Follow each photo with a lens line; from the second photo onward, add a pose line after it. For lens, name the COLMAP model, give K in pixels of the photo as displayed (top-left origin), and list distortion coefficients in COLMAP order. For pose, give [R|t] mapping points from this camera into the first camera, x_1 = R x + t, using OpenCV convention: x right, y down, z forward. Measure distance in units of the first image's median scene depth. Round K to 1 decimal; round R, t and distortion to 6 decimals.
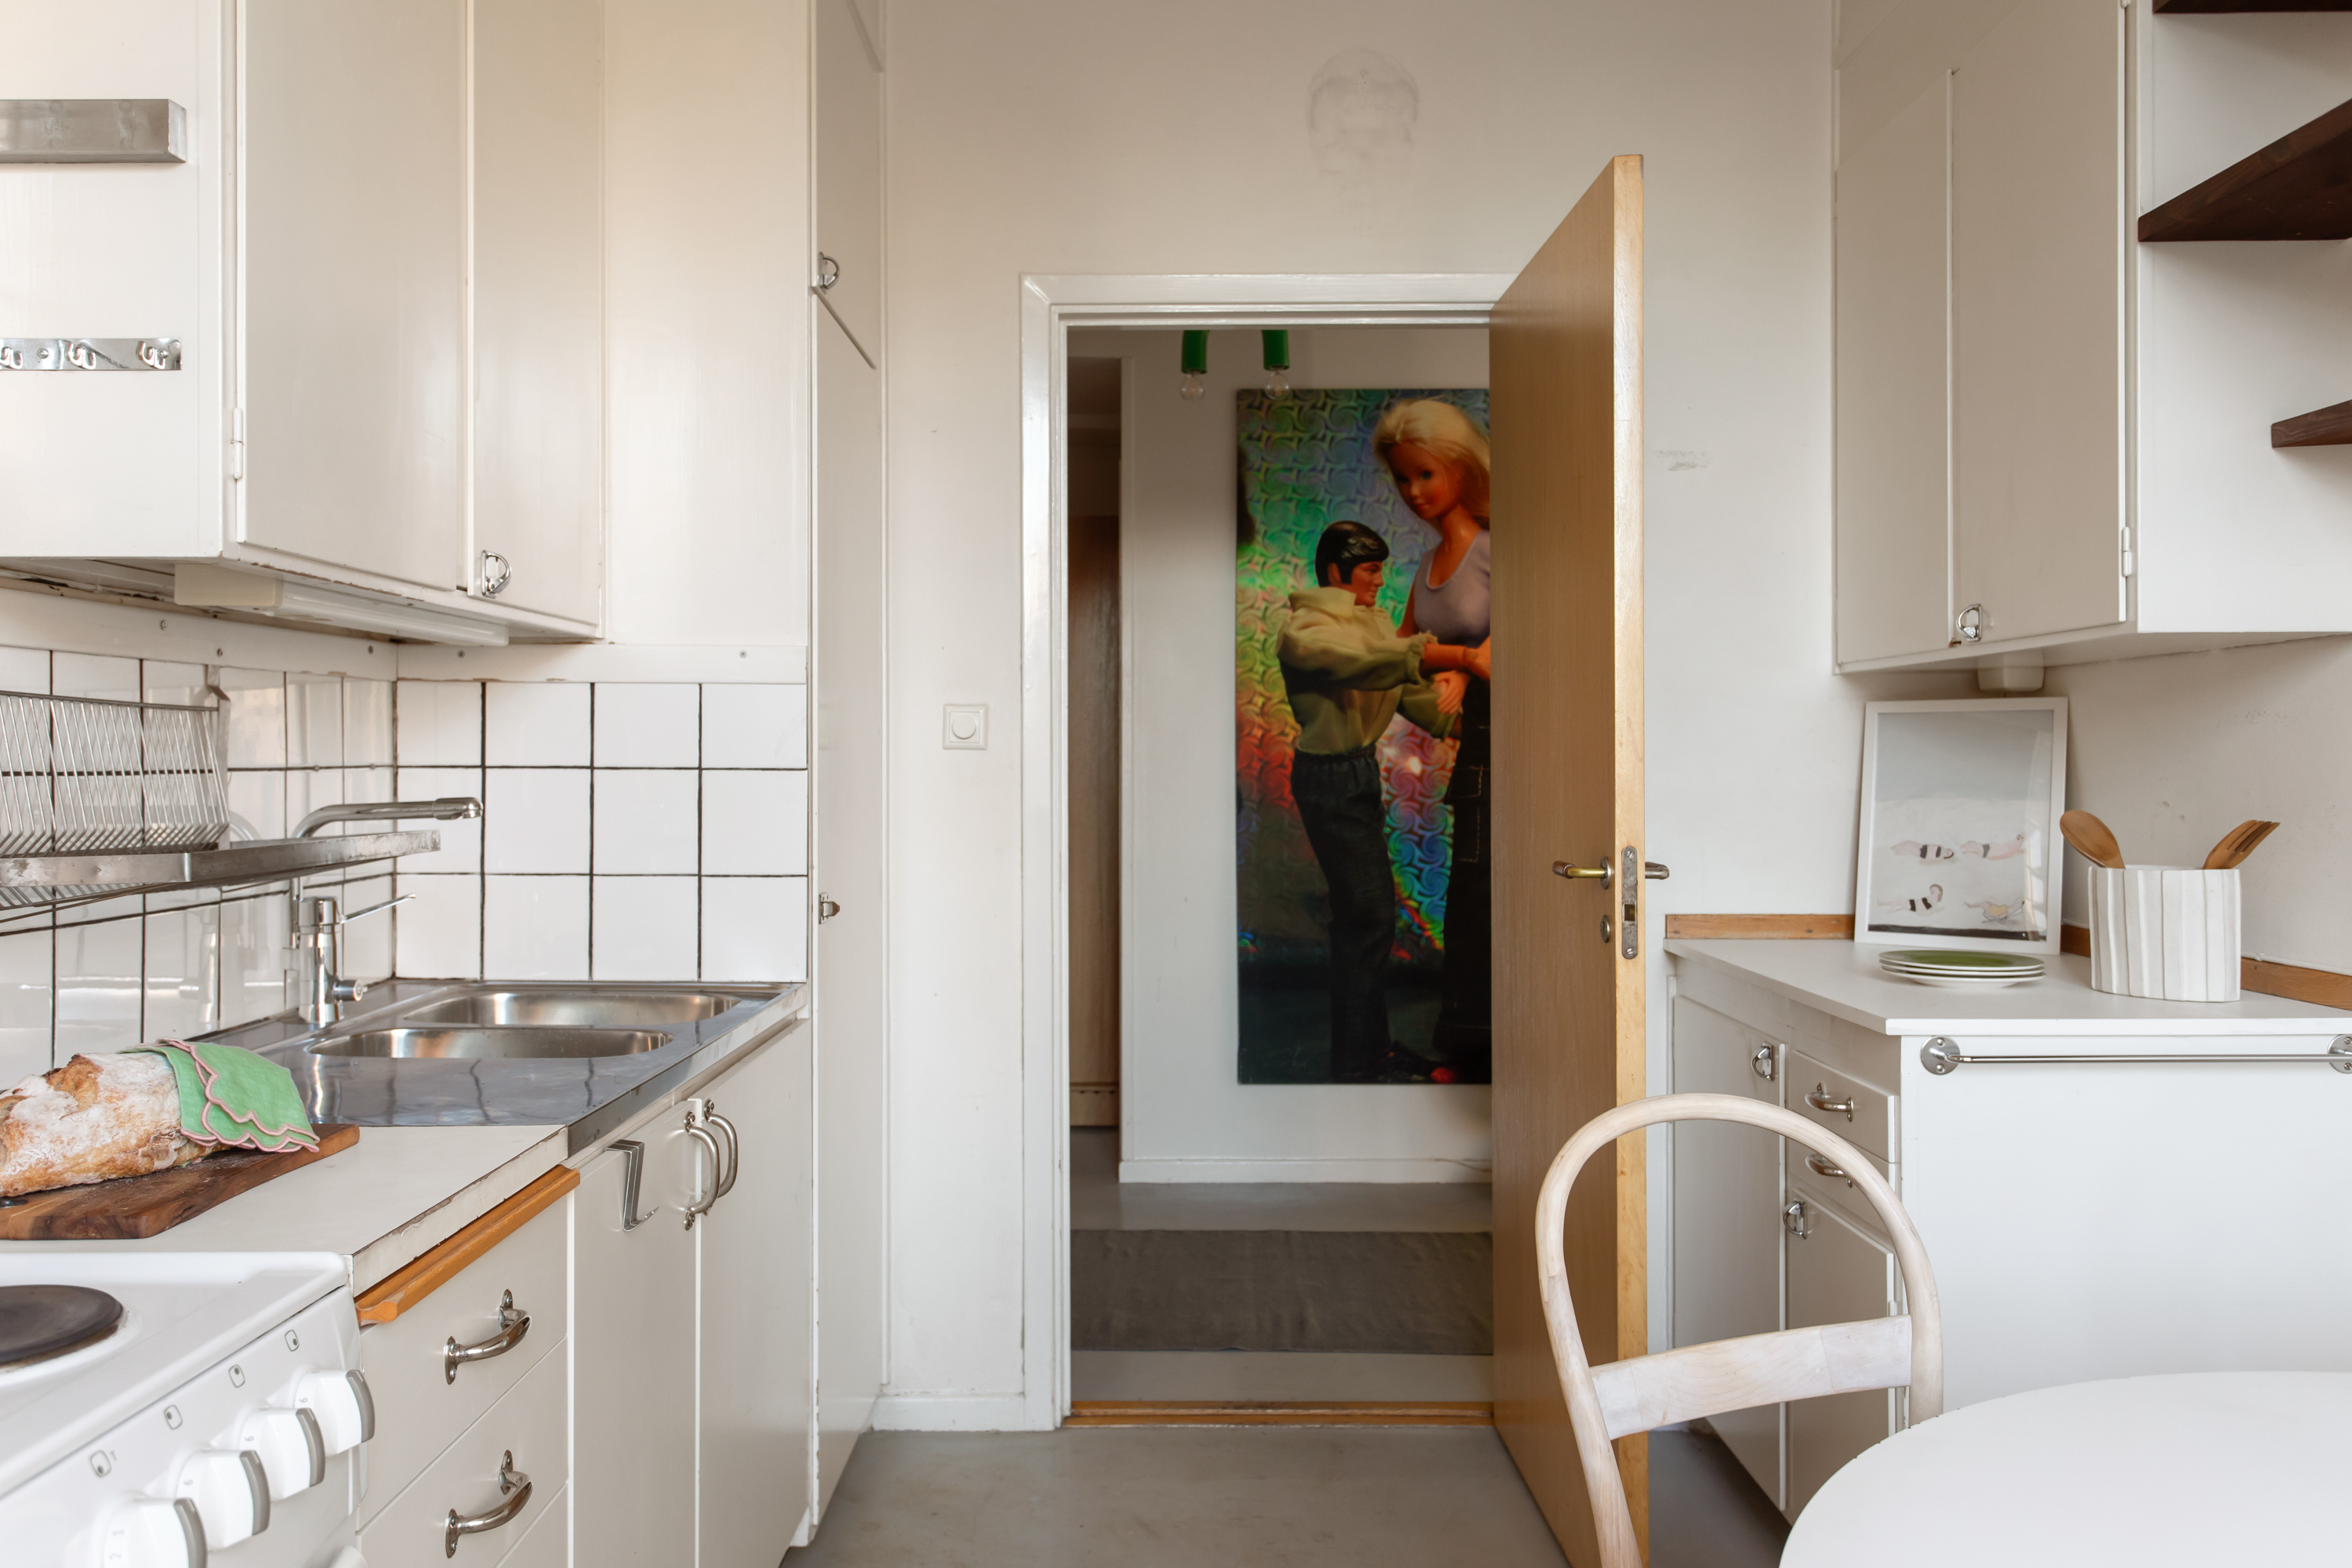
lens RADIAL K [[1774.5, 0, 1173.3], [0, 1774.5, 774.6], [0, 0, 1]] dist [-0.000922, 0.000039]
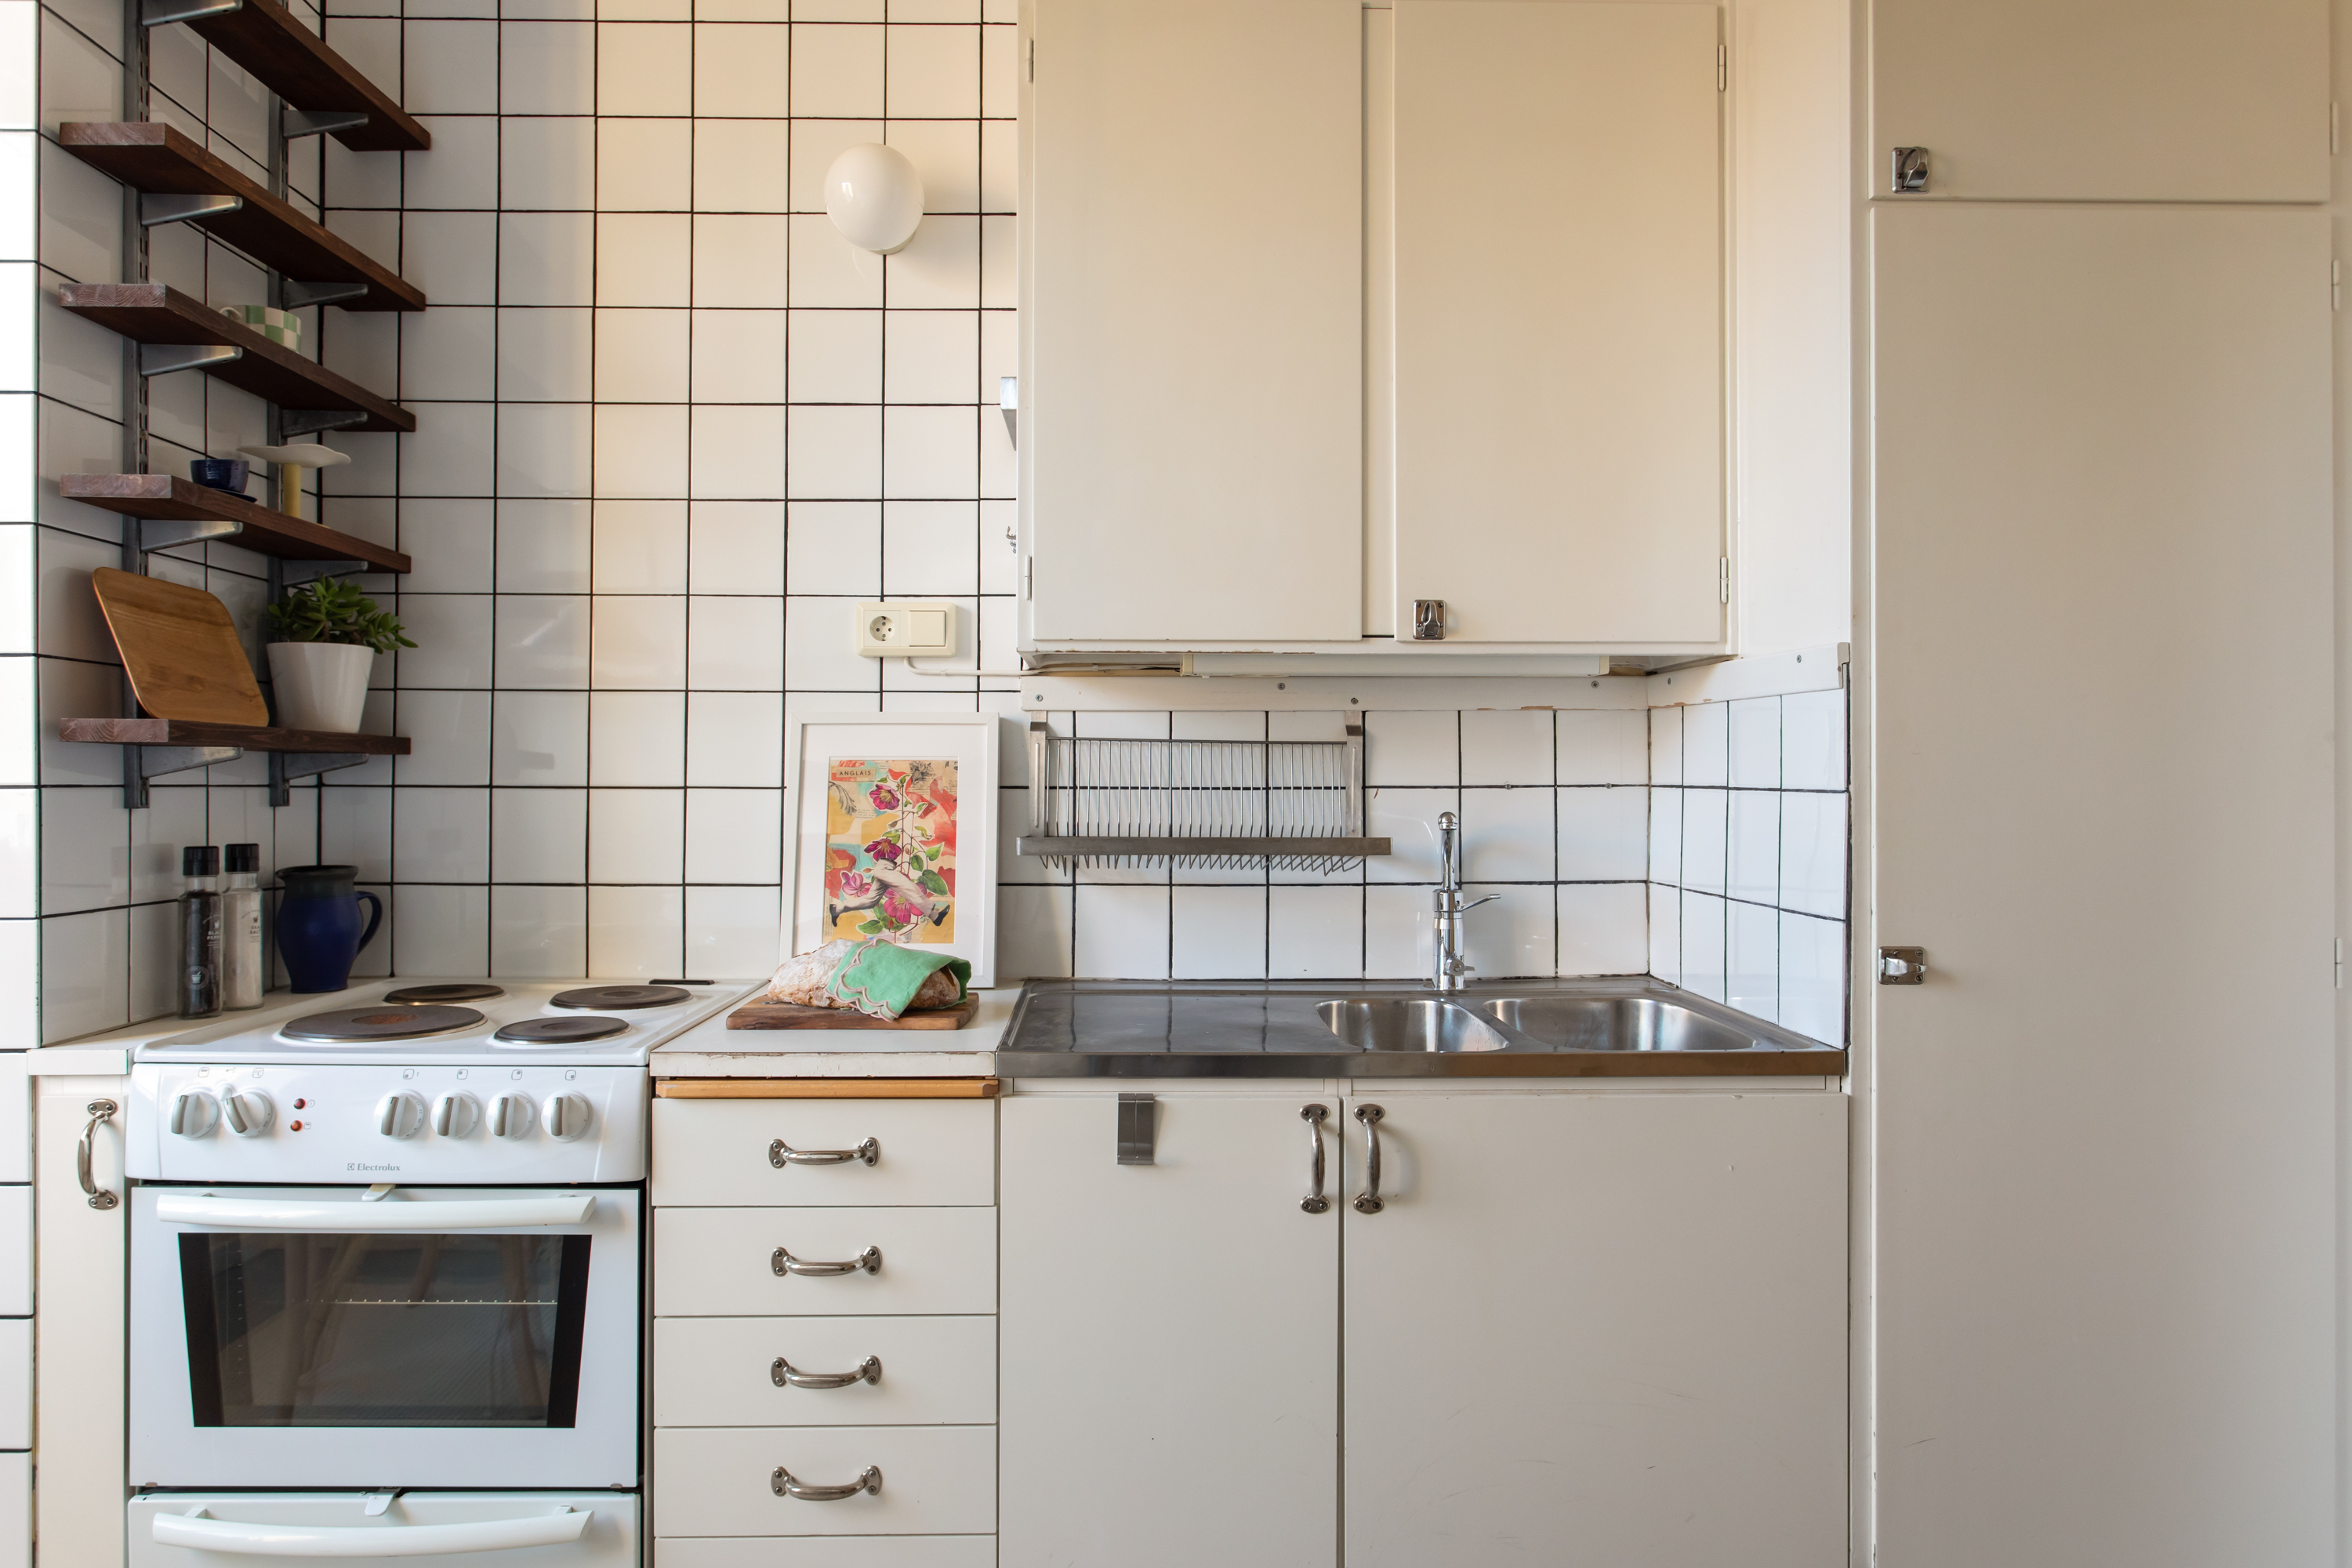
lens RADIAL K [[1511.9, 0, 1171.9], [0, 1511.9, 780.0], [0, 0, 1]] dist [0.001705, 0.000033]
pose [[0.011071, -0.000202, -0.999939, 0.585364], [-0.007046, 0.999975, -0.000280, -0.006447], [0.999914, 0.007049, 0.011069, 0.789765]]
